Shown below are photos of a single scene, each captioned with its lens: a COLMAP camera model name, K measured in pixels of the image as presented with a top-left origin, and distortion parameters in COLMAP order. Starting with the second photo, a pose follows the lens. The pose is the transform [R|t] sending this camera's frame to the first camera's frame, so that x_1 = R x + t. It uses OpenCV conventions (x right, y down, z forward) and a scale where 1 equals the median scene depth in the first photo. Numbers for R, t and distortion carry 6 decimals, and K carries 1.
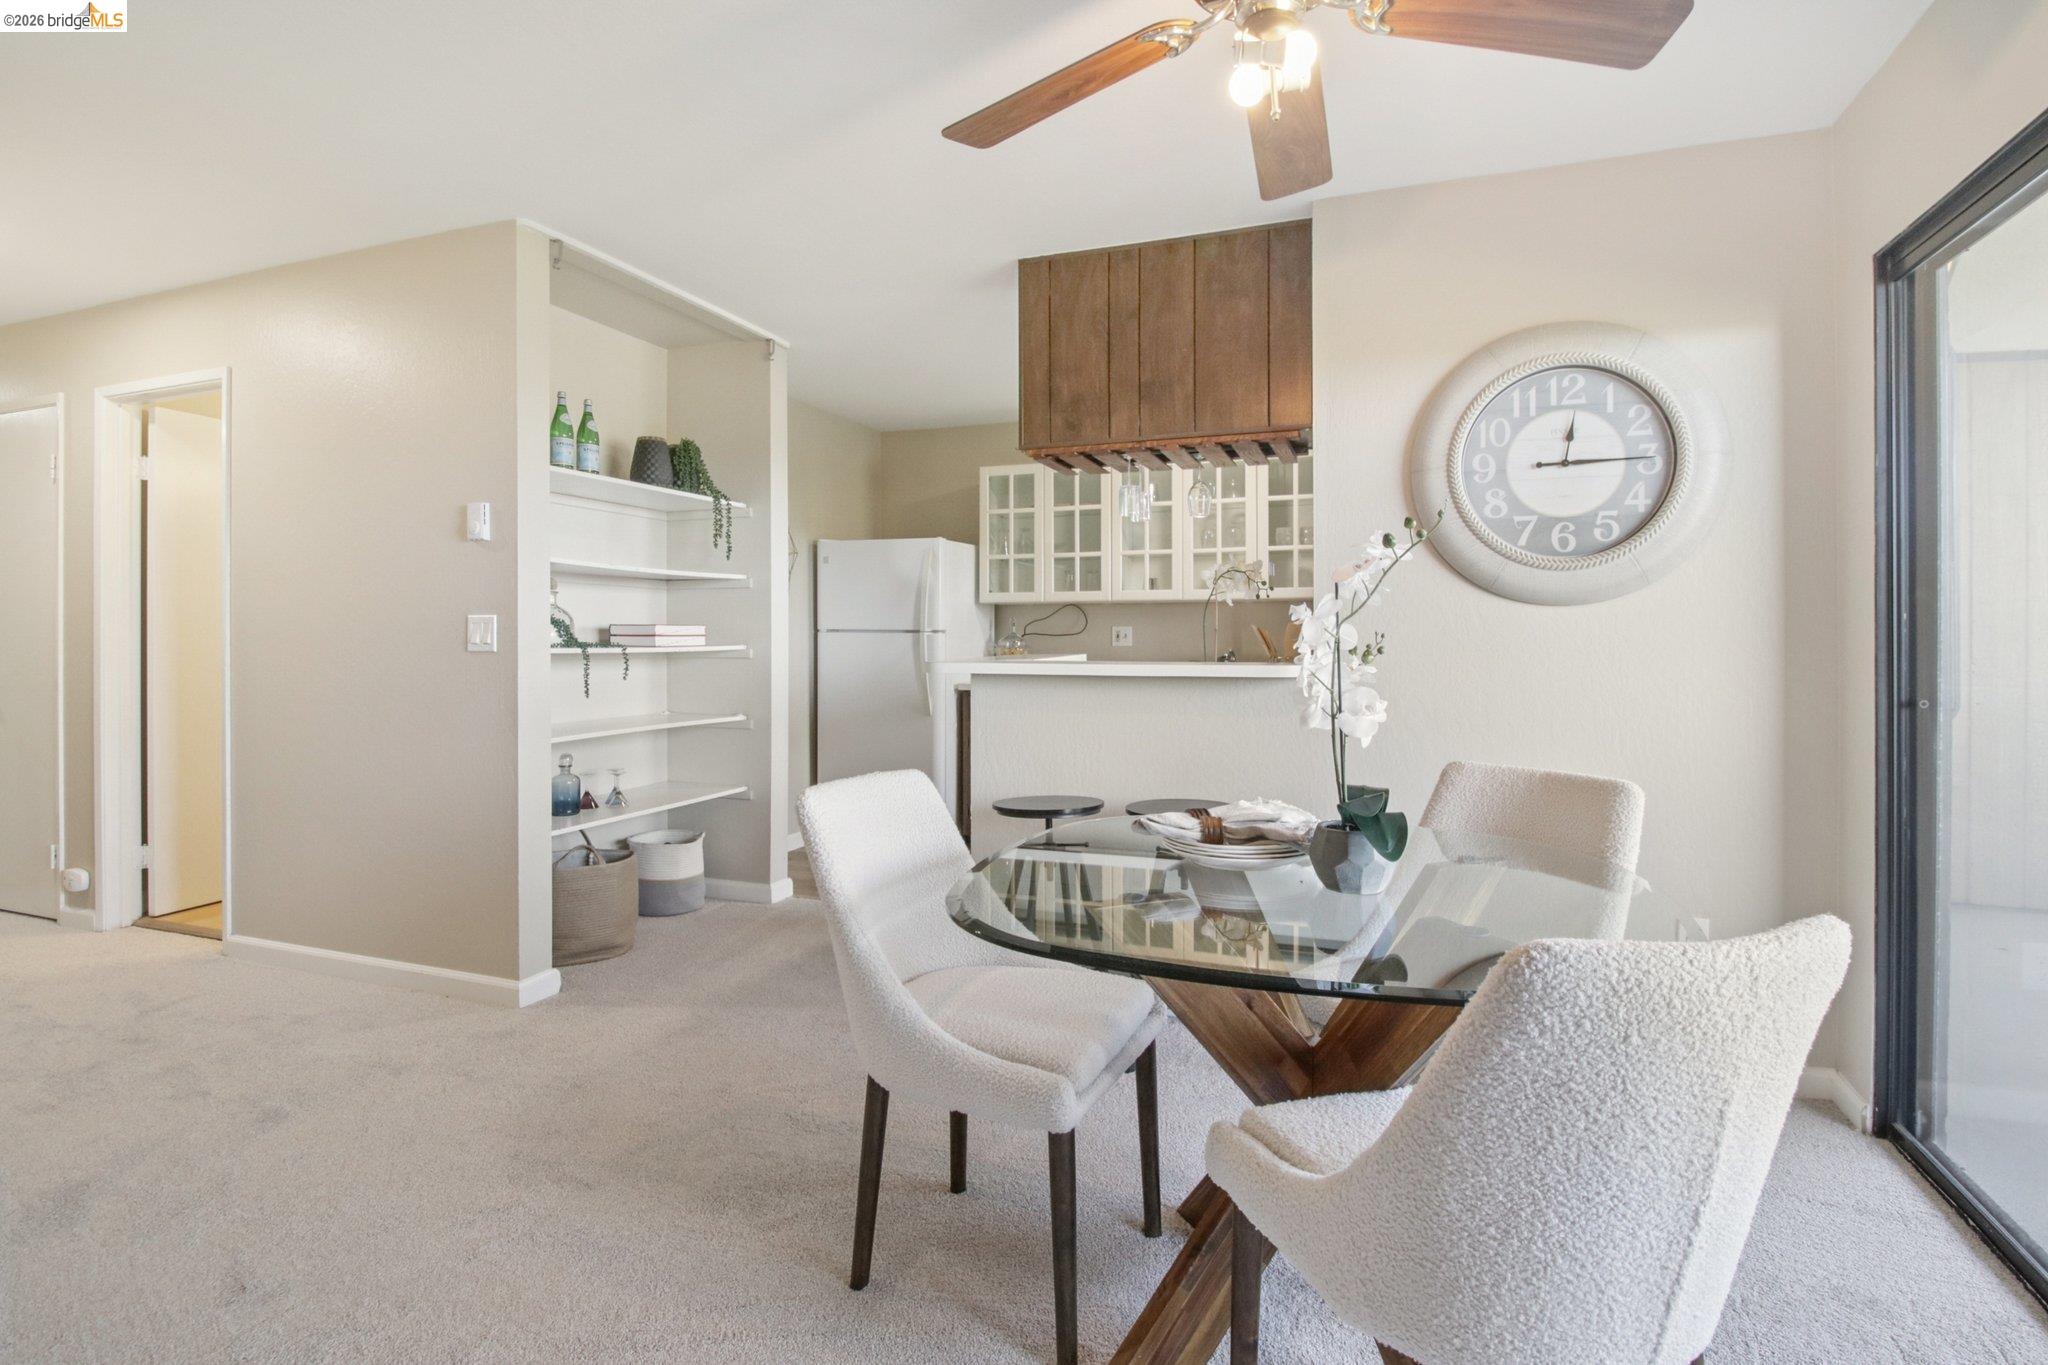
lens RADIAL K [[1013.2, 0, 1026.9], [0, 1013.2, 636.3], [0, 0, 1]] dist [0.000718, -0.012498]
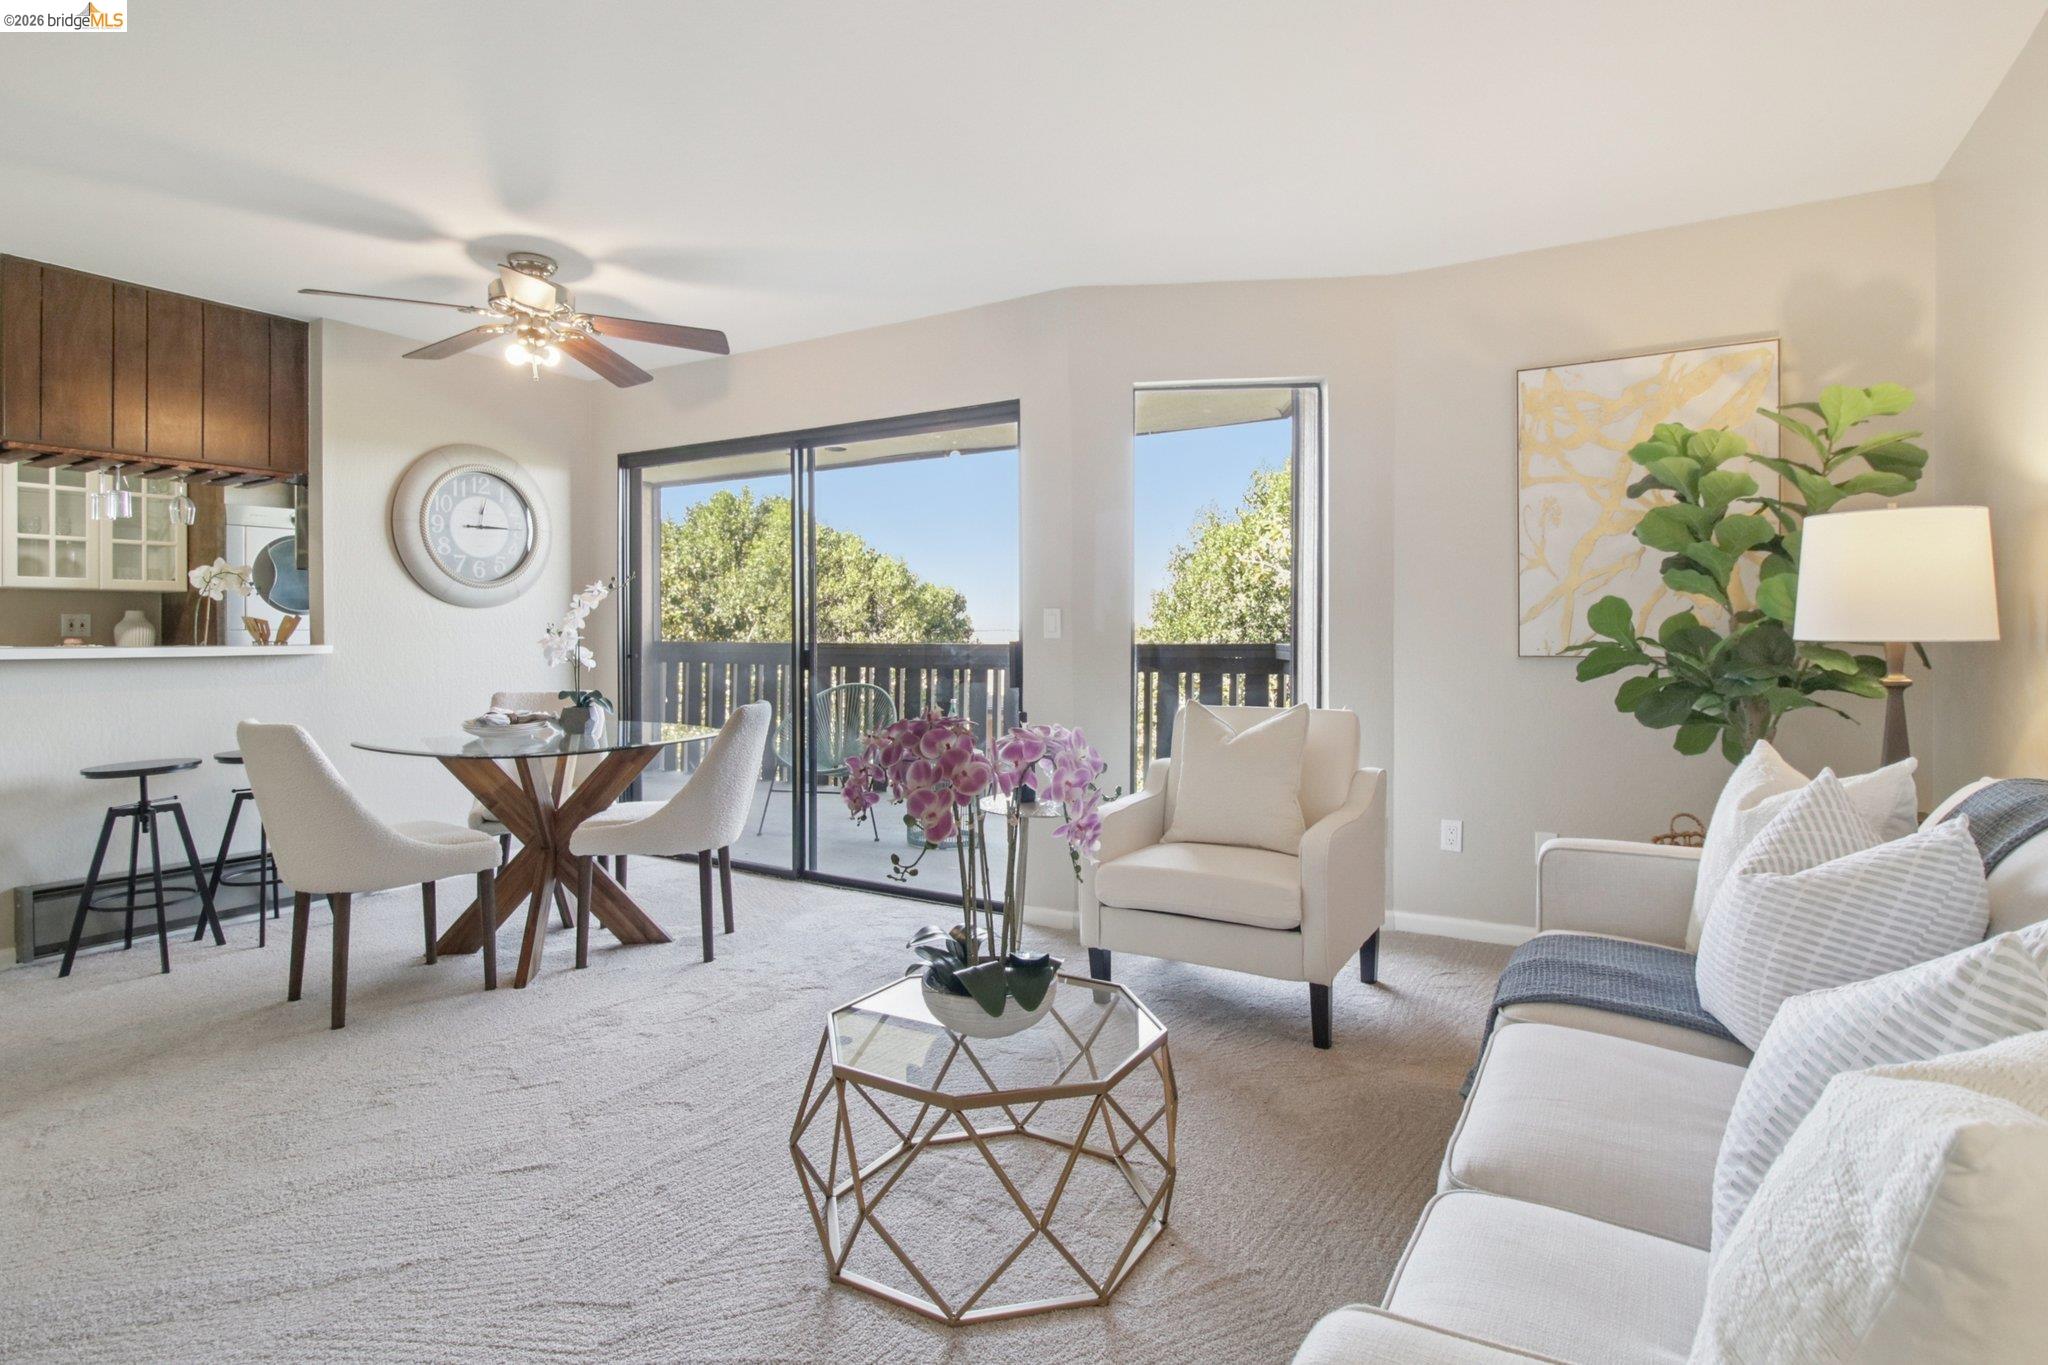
lens RADIAL K [[1013.2, 0, 1024.2], [0, 1013.2, 634.4], [0, 0, 1]] dist [0.000718, -0.012498]
pose [[0.171878, -0.004992, 0.985106, -0.701285], [-0.001939, 0.999984, 0.005405, 0.002690], [-0.985116, -0.002839, 0.171865, -0.157650]]
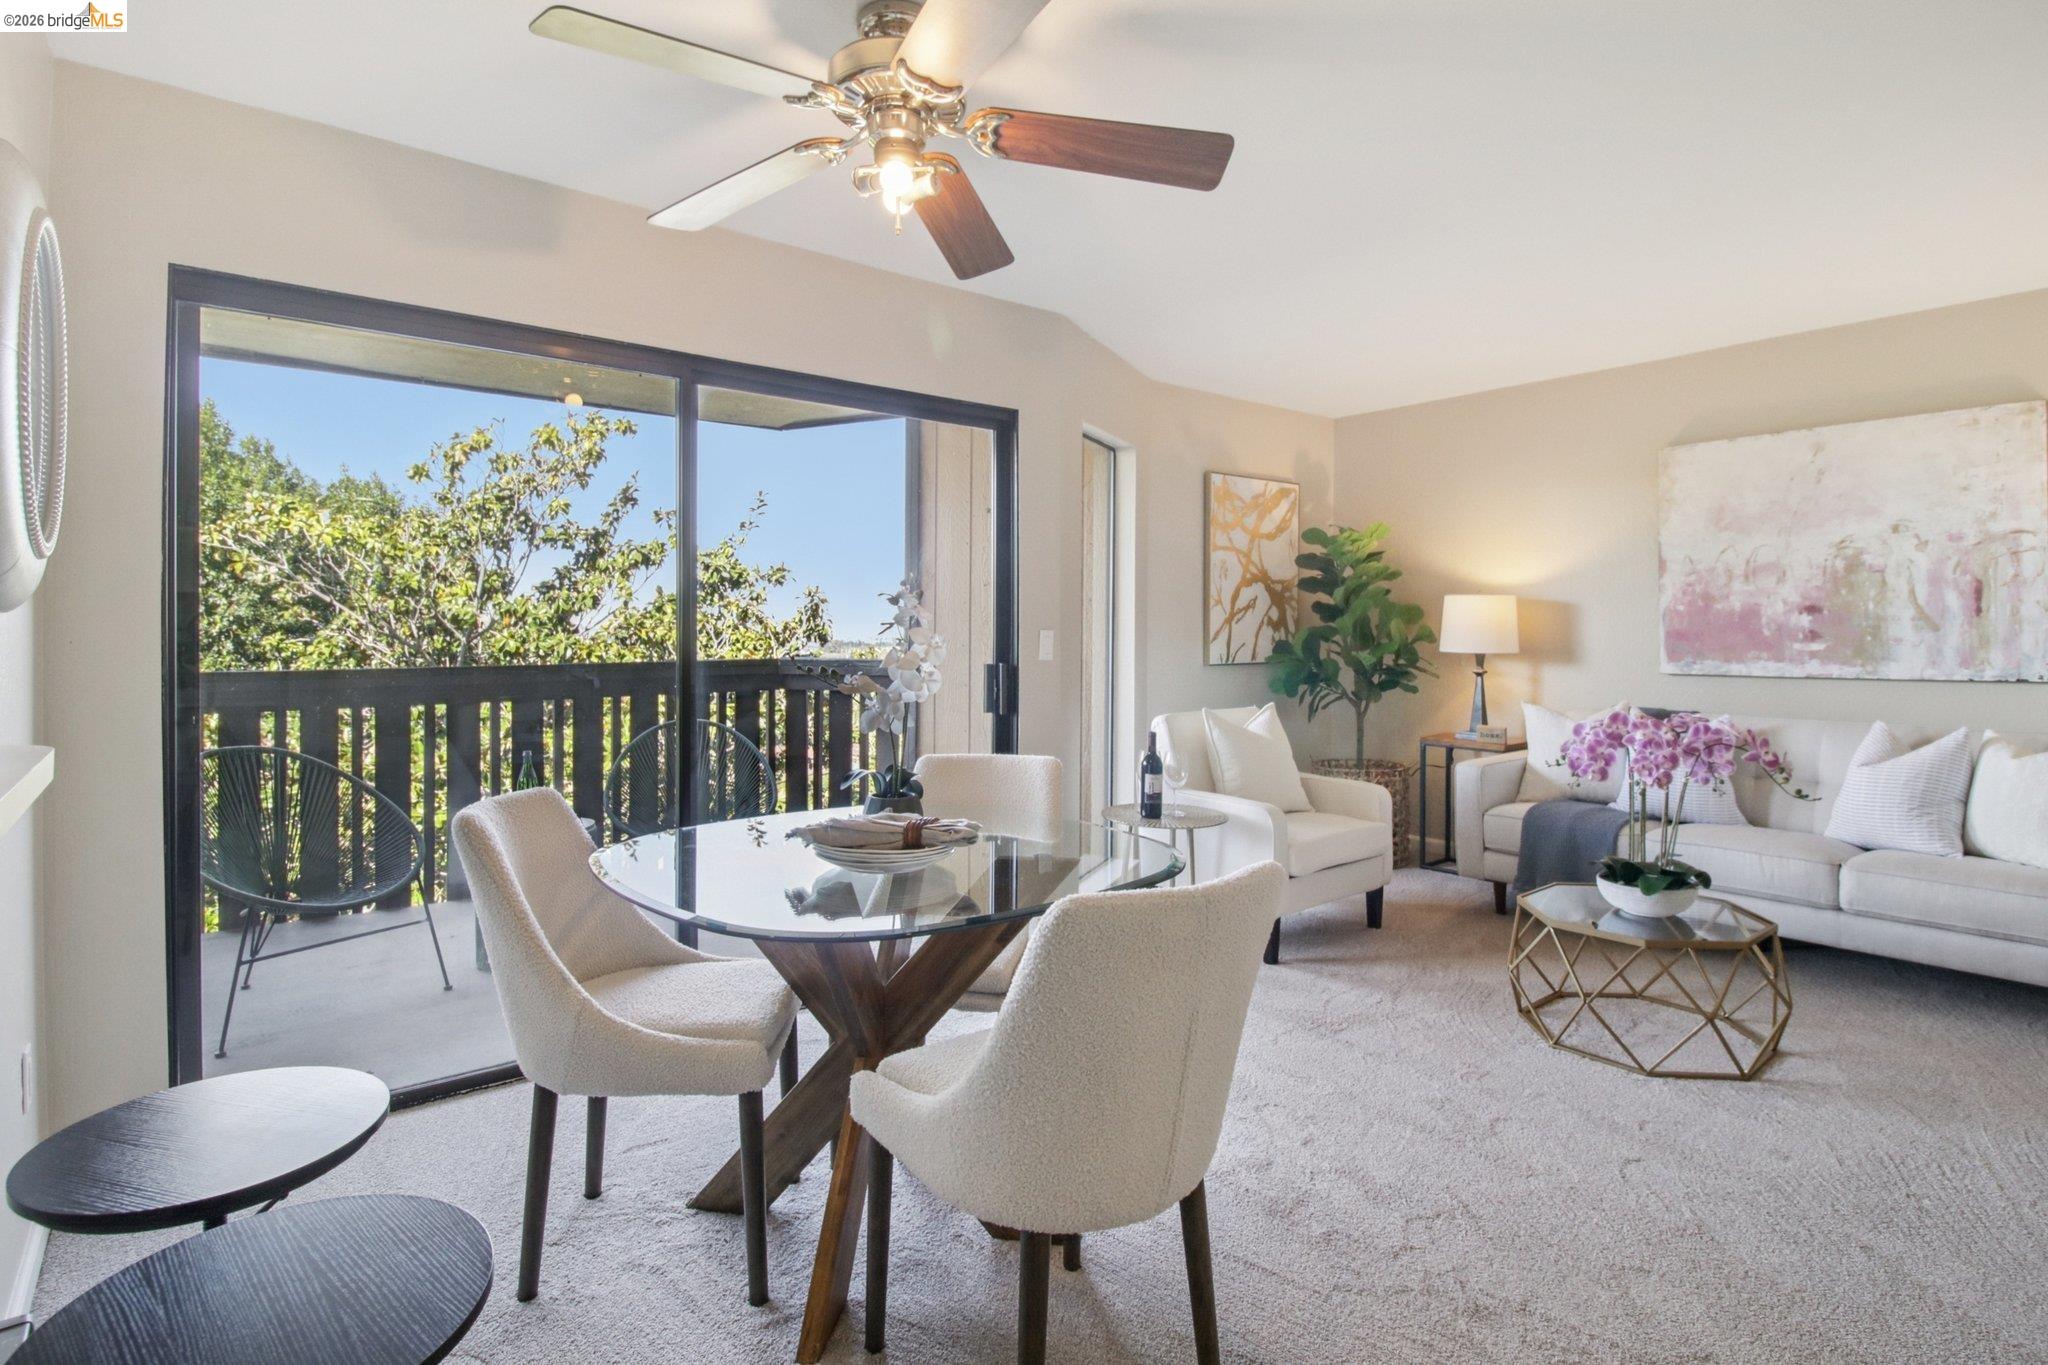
lens RADIAL K [[1013.2, 0, 1030.0], [0, 1013.2, 635.6], [0, 0, 1]] dist [0.000718, -0.012498]
pose [[-0.862730, -0.000552, 0.505664, -0.216552], [-0.001580, 0.999997, -0.001603, -0.009760], [-0.505662, -0.002182, -0.862729, 0.812823]]
